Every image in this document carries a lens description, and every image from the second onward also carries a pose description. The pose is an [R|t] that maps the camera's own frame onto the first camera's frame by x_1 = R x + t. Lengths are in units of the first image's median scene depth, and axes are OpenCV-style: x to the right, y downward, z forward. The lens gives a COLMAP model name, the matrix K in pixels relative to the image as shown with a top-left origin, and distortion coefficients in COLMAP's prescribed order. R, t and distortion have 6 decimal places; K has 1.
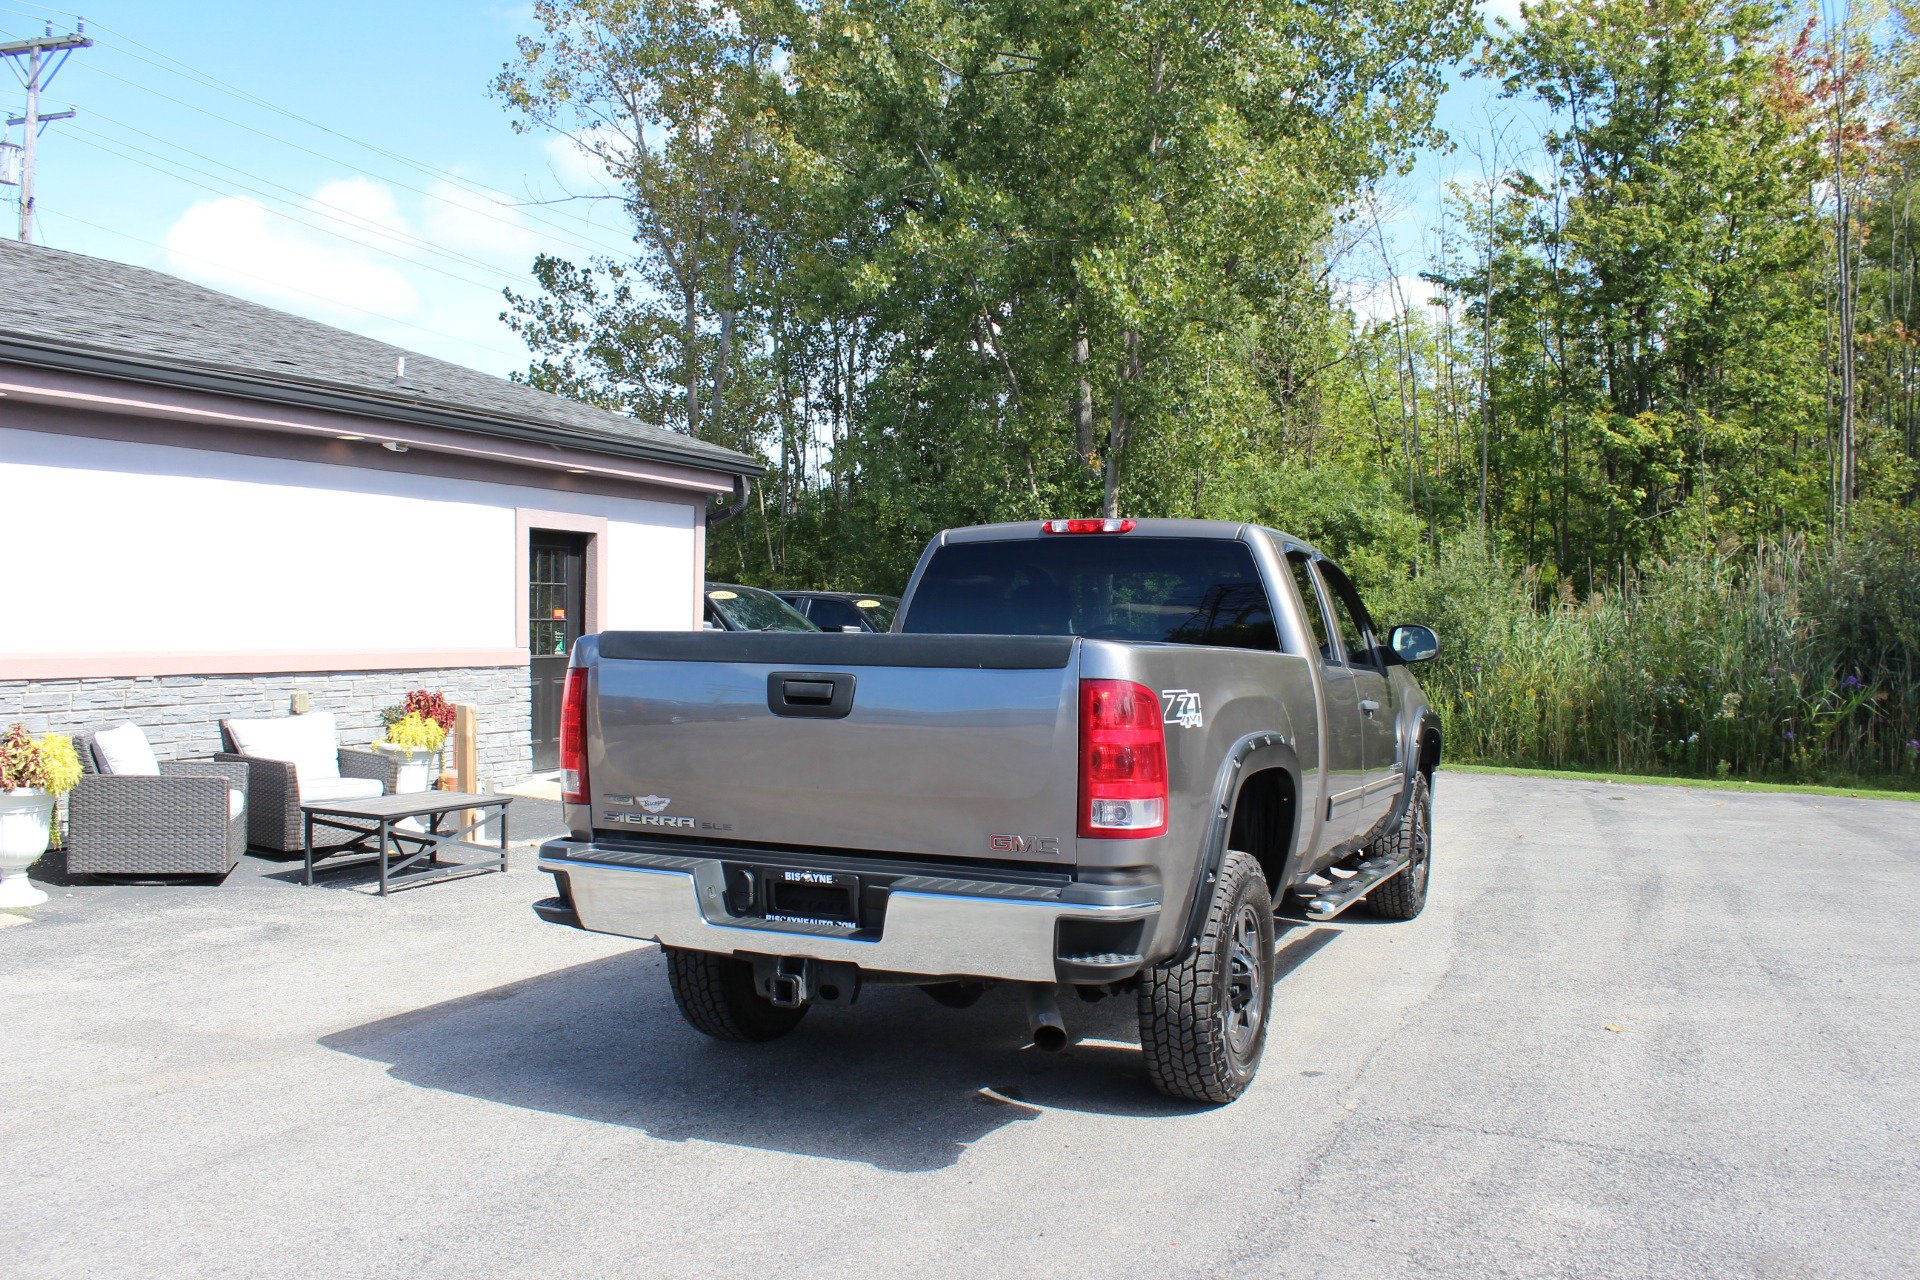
lens RADIAL K [[1603.5, 0, 974.5], [0, 1603.5, 647.9], [0, 0, 1]] dist [-0.165598, 0.151730]
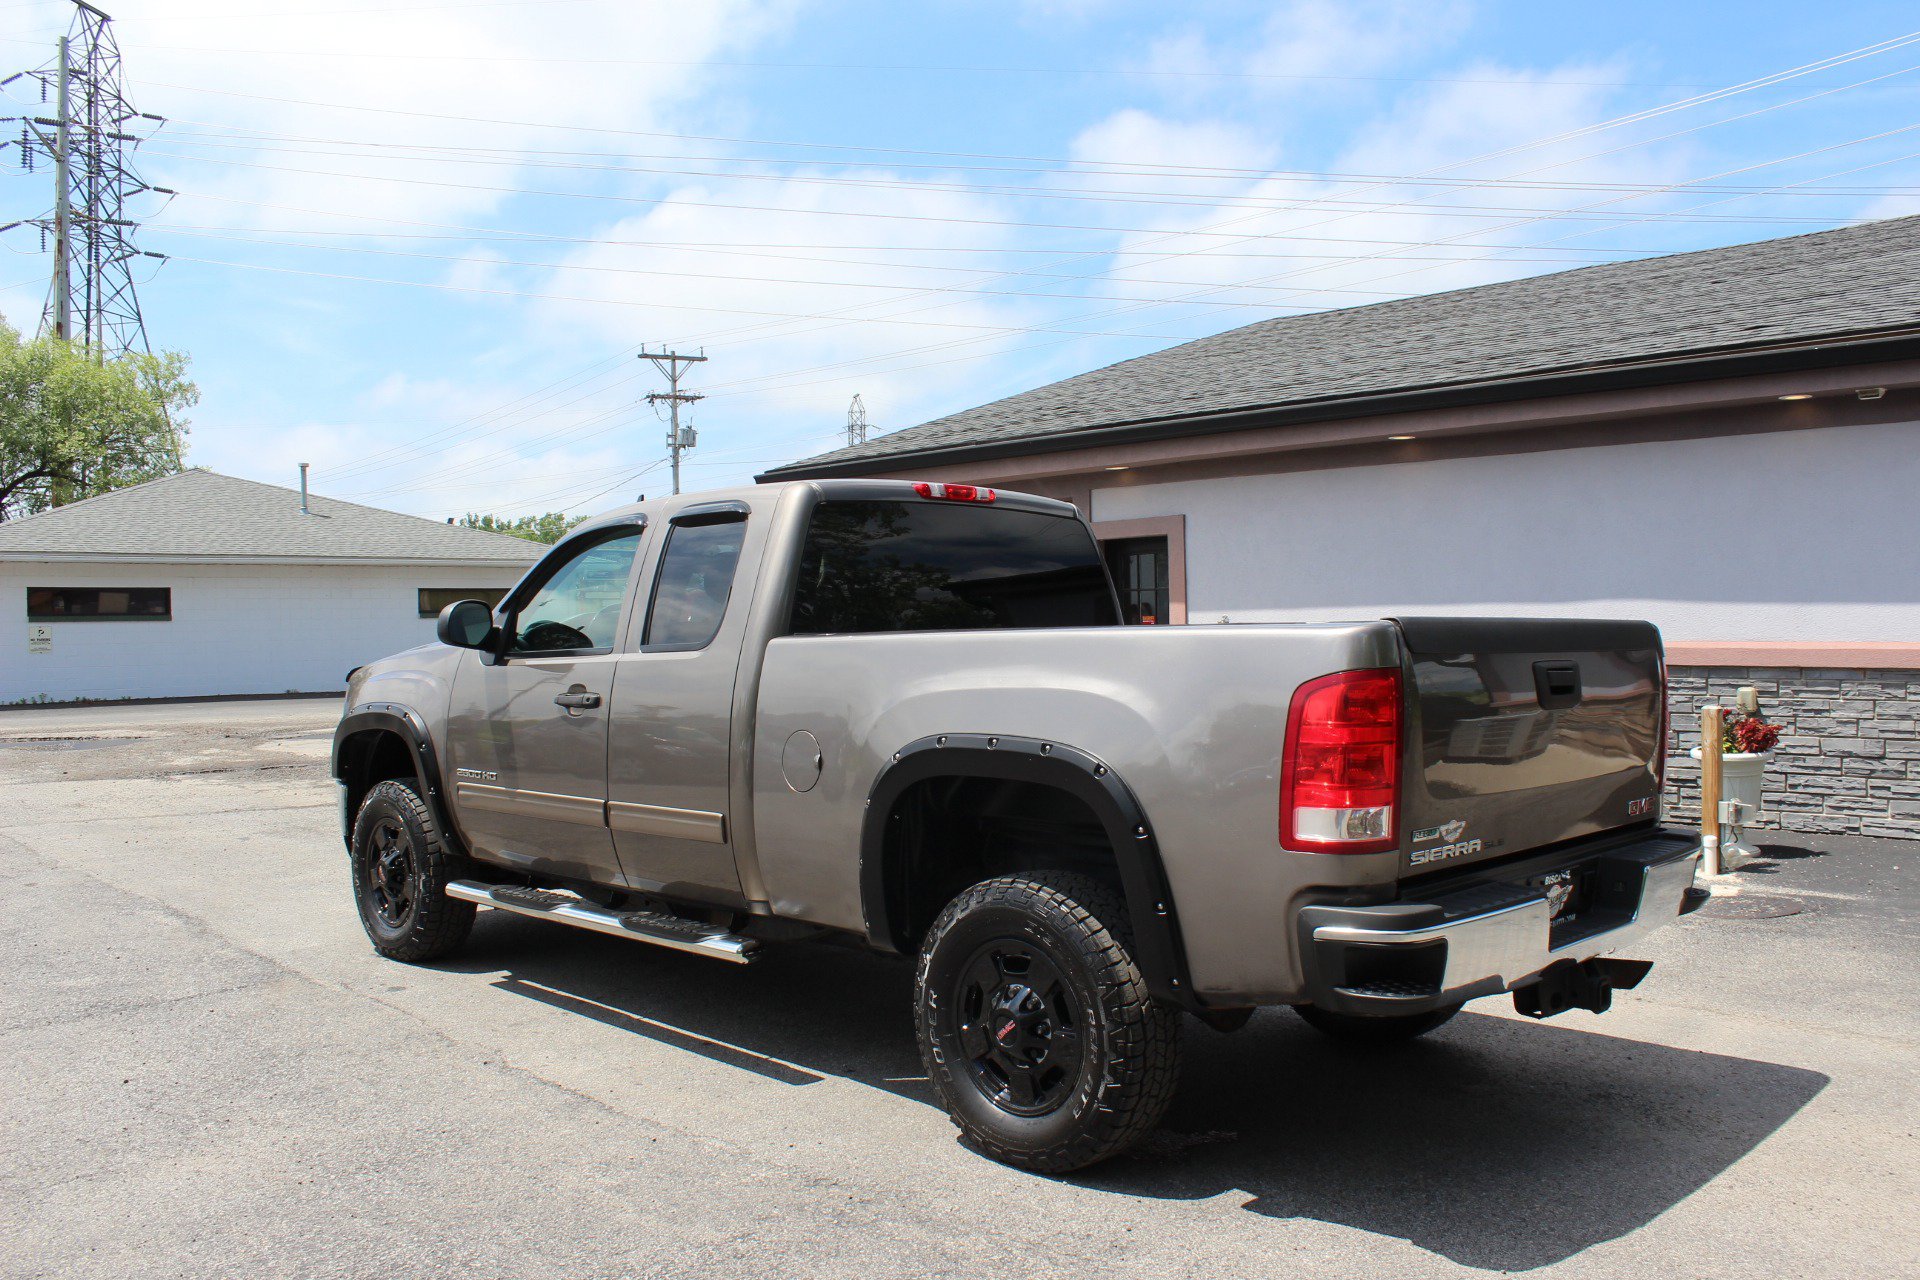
lens RADIAL K [[1603.5, 0, 968.9], [0, 1603.5, 646.5], [0, 0, 1]] dist [-0.165598, 0.151730]
pose [[-0.351582, 0.006150, -0.936137, 0.445298], [-0.009884, 0.999898, 0.010281, -0.000980], [0.936105, 0.012867, -0.351485, 0.695770]]
